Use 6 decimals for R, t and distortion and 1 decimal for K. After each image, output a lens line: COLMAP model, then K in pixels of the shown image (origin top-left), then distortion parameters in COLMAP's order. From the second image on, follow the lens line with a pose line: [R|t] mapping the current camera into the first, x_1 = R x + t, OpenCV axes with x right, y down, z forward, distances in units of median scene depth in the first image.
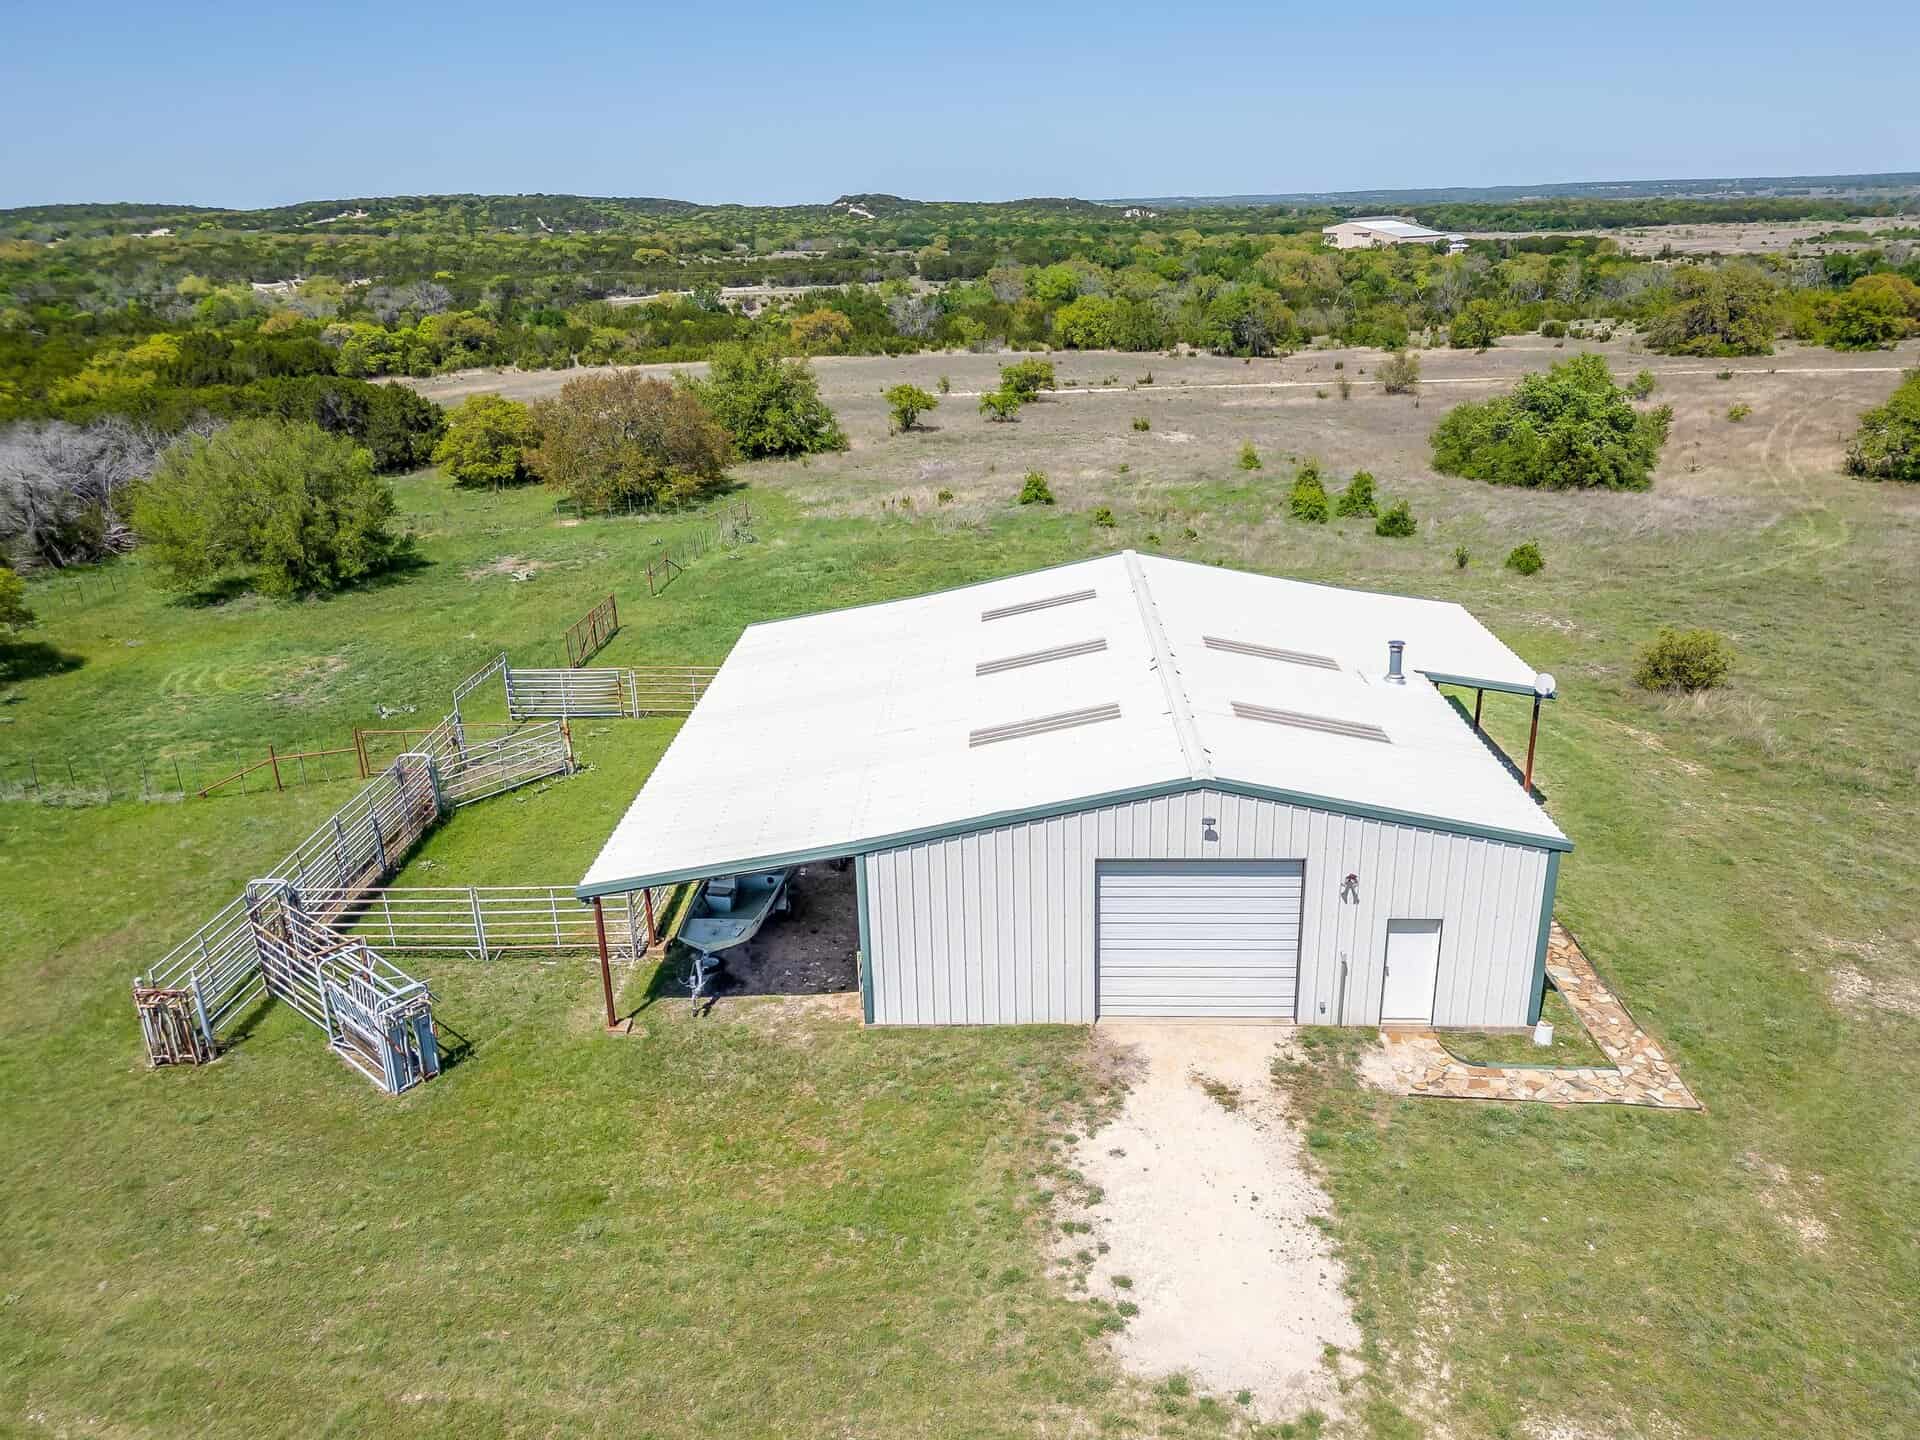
lens RADIAL K [[1357.2, 0, 963.0], [0, 1357.2, 721.7], [0, 0, 1]] dist [0.075321, -0.070506]
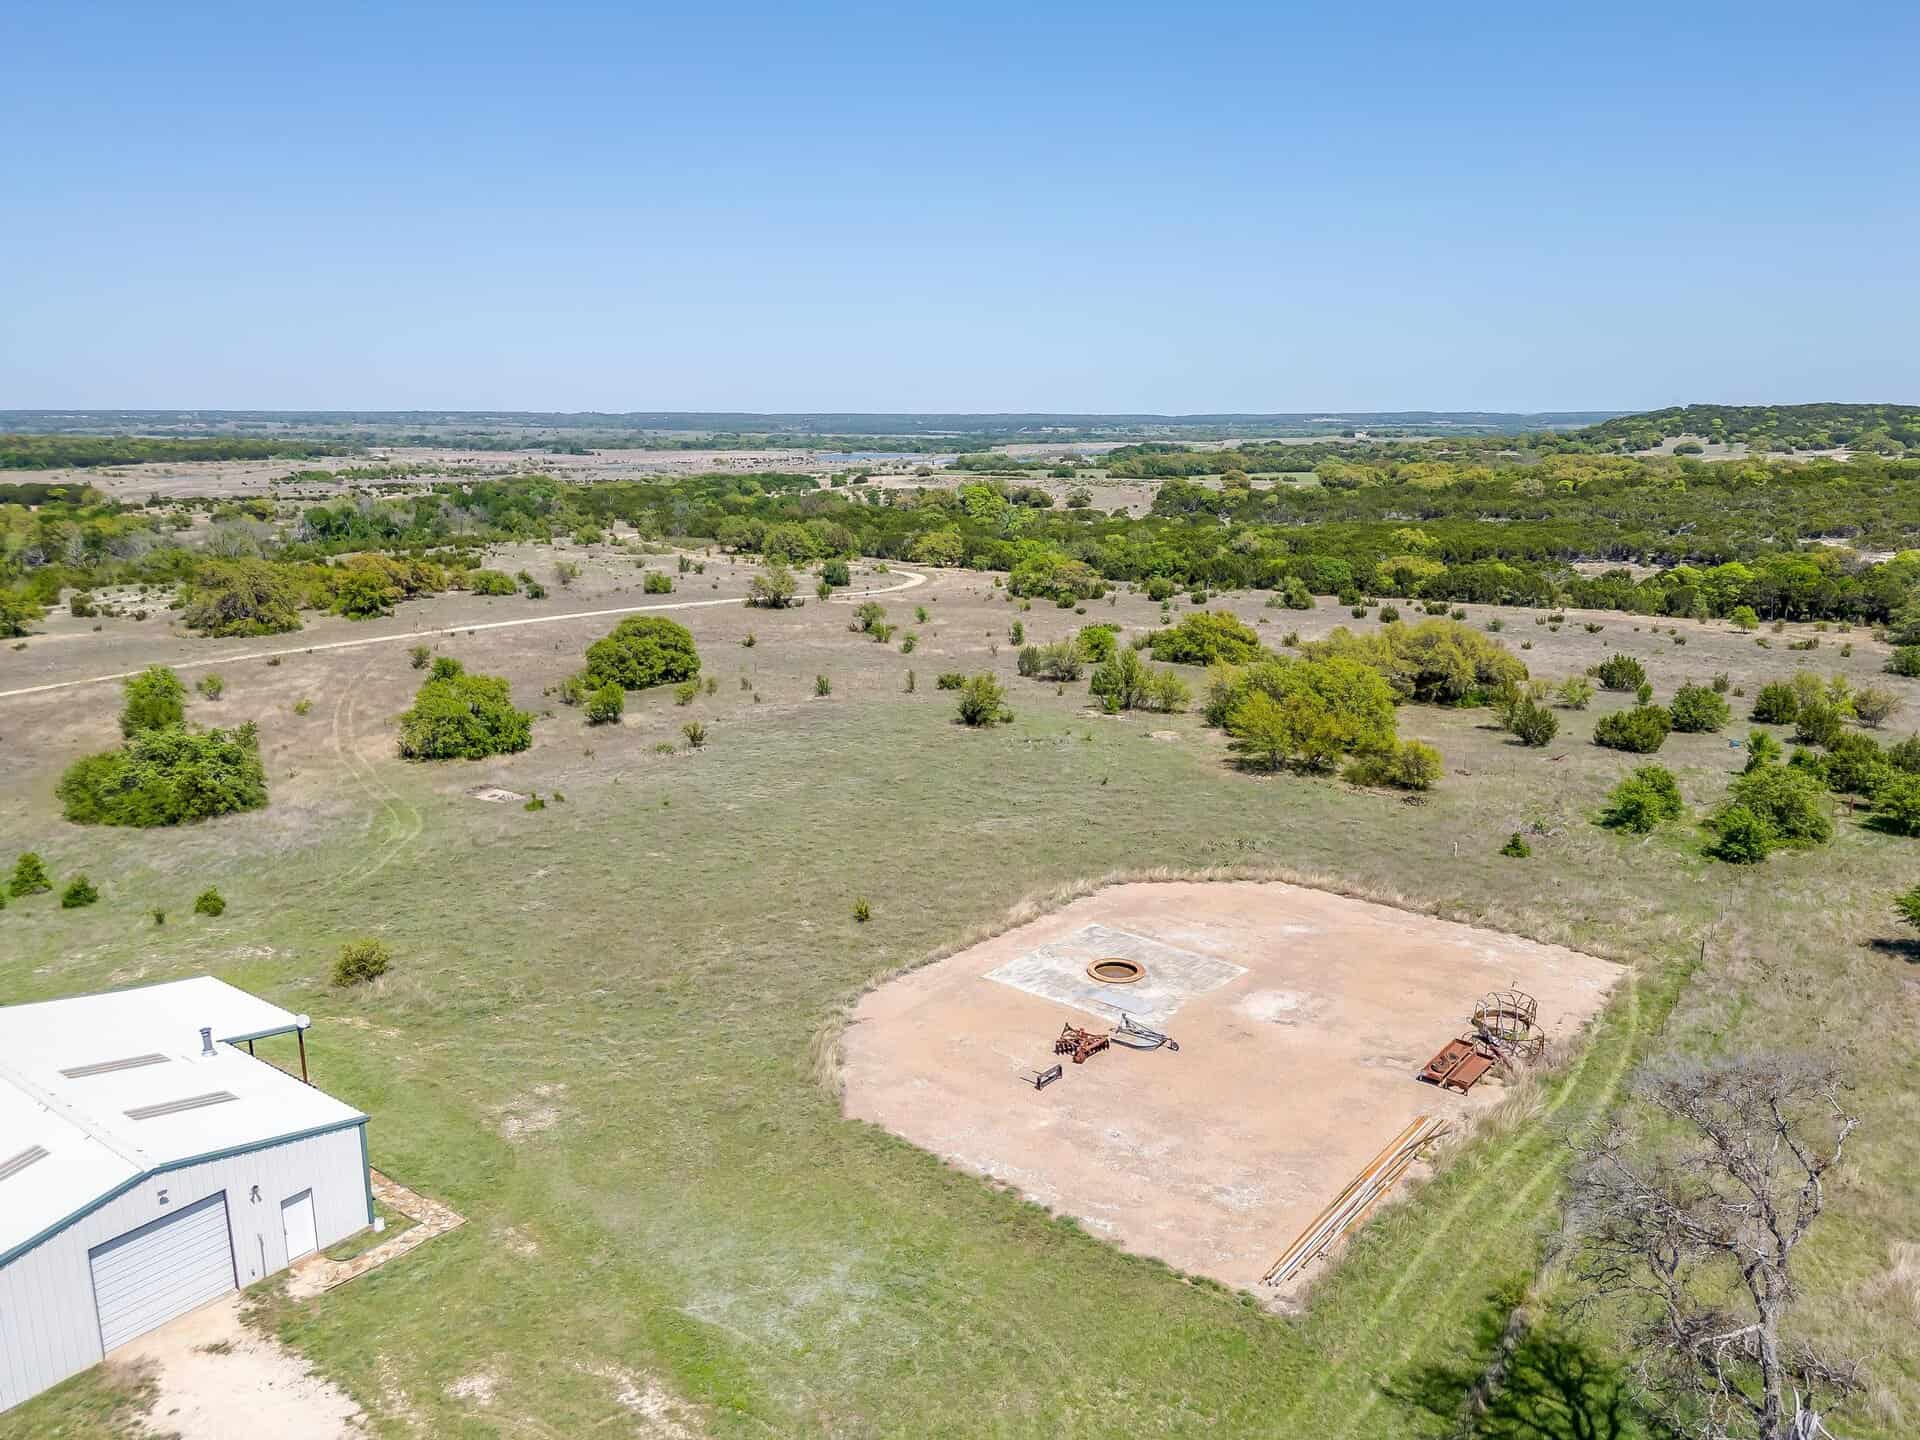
lens RADIAL K [[1357.2, 0, 963.0], [0, 1357.2, 721.7], [0, 0, 1]] dist [0.075321, -0.070506]
pose [[0.558641, -0.161310, 0.813572, -0.304039], [0.281715, 0.959493, -0.003197, -0.108117], [-0.780100, 0.230981, 0.581456, -0.469945]]
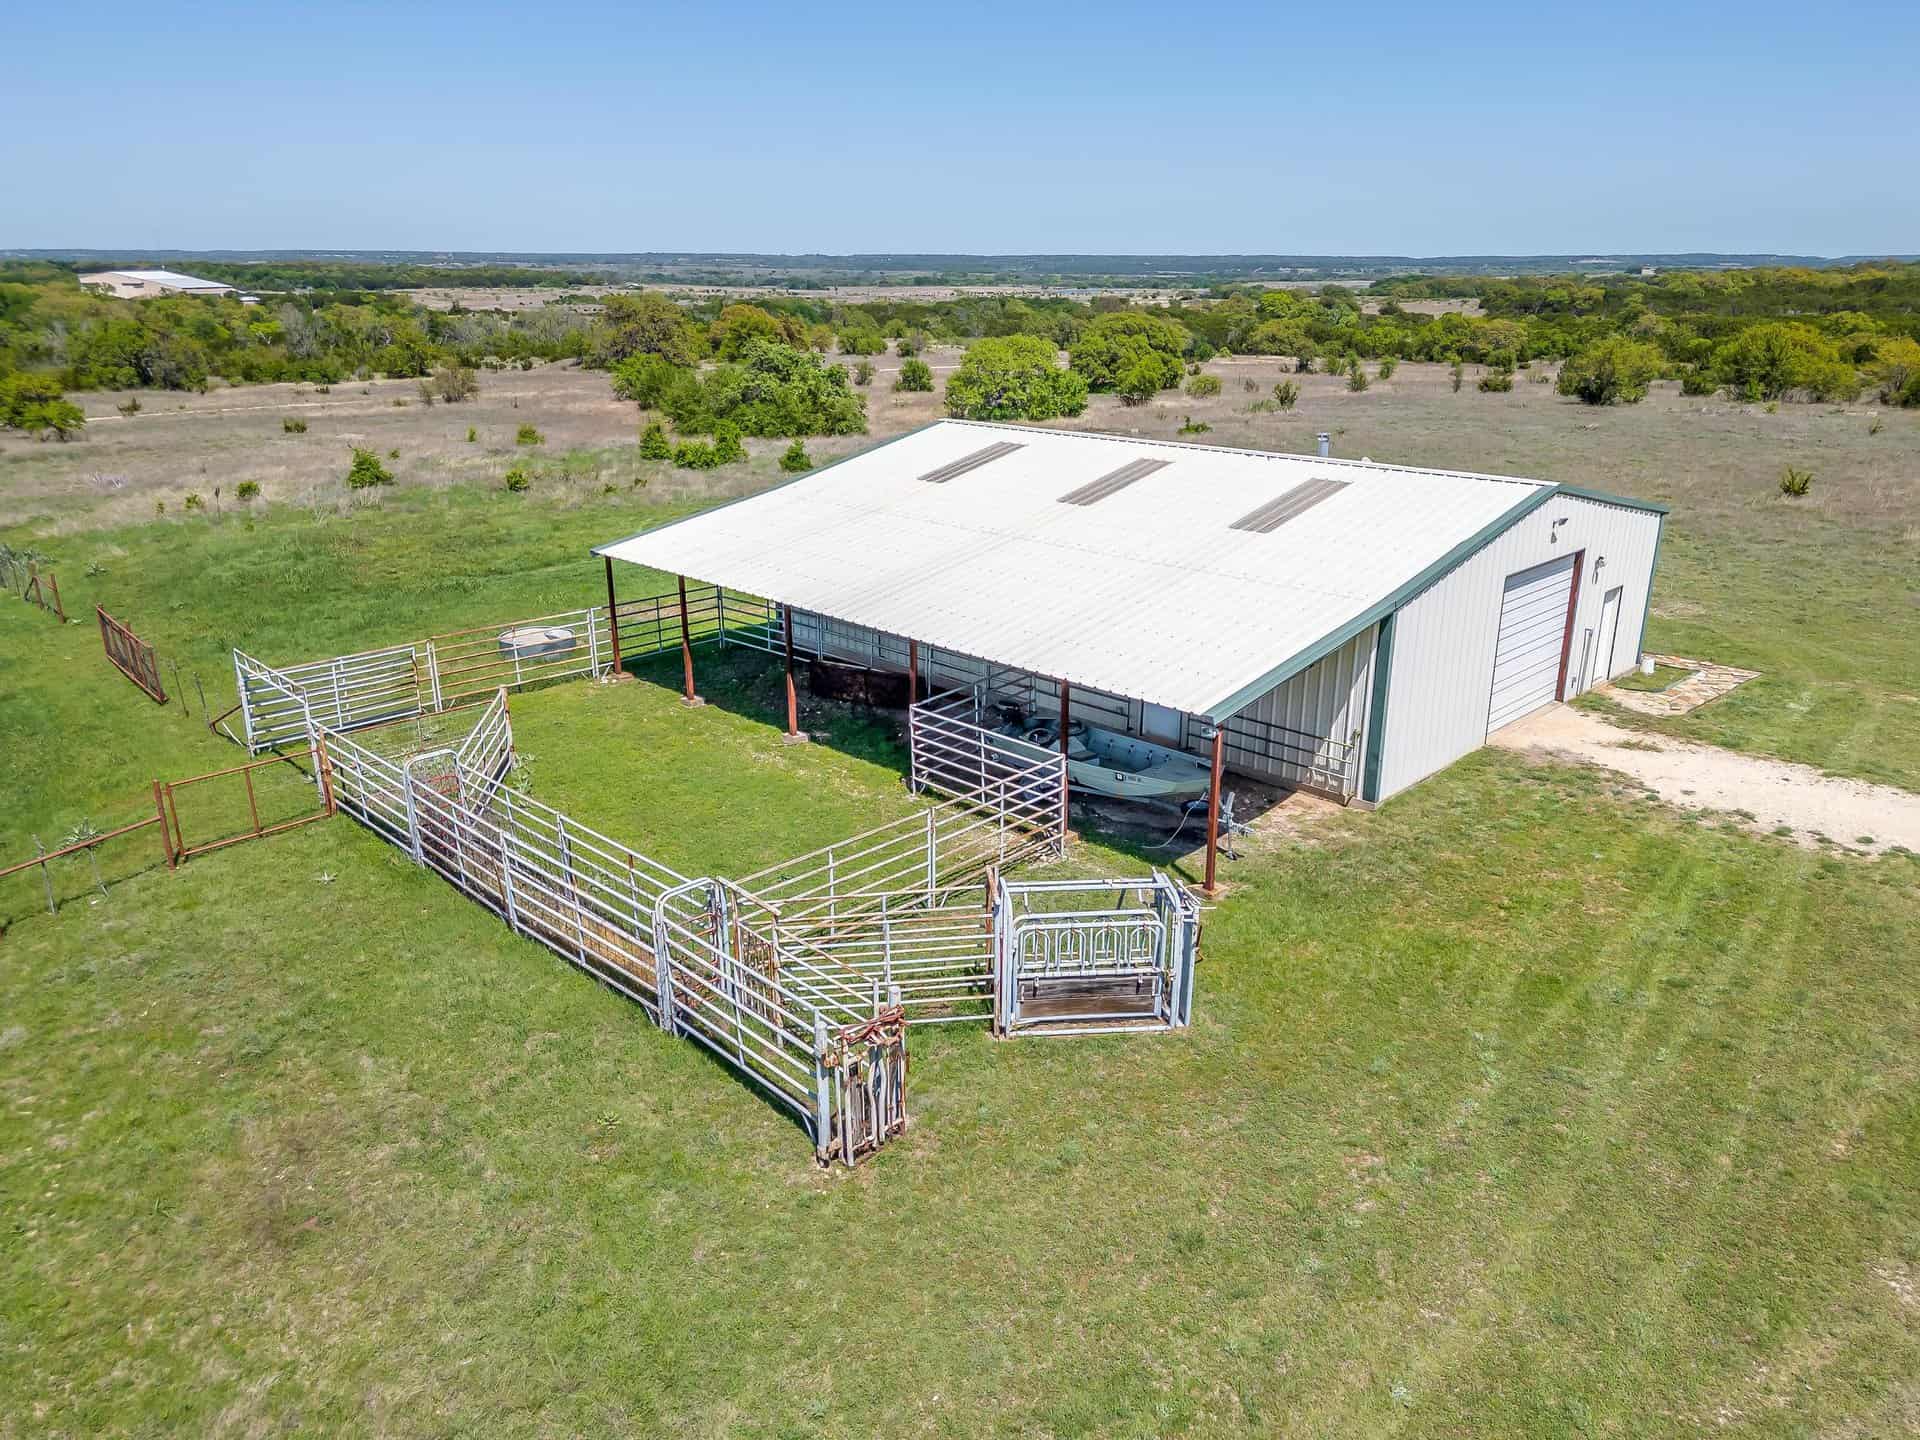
lens RADIAL K [[1357.2, 0, 963.0], [0, 1357.2, 721.7], [0, 0, 1]] dist [0.075321, -0.070506]
pose [[0.679166, -0.214034, 0.702085, -0.558201], [0.244566, 0.967868, 0.058476, 0.027065], [-0.692041, 0.131991, 0.709688, 0.320993]]
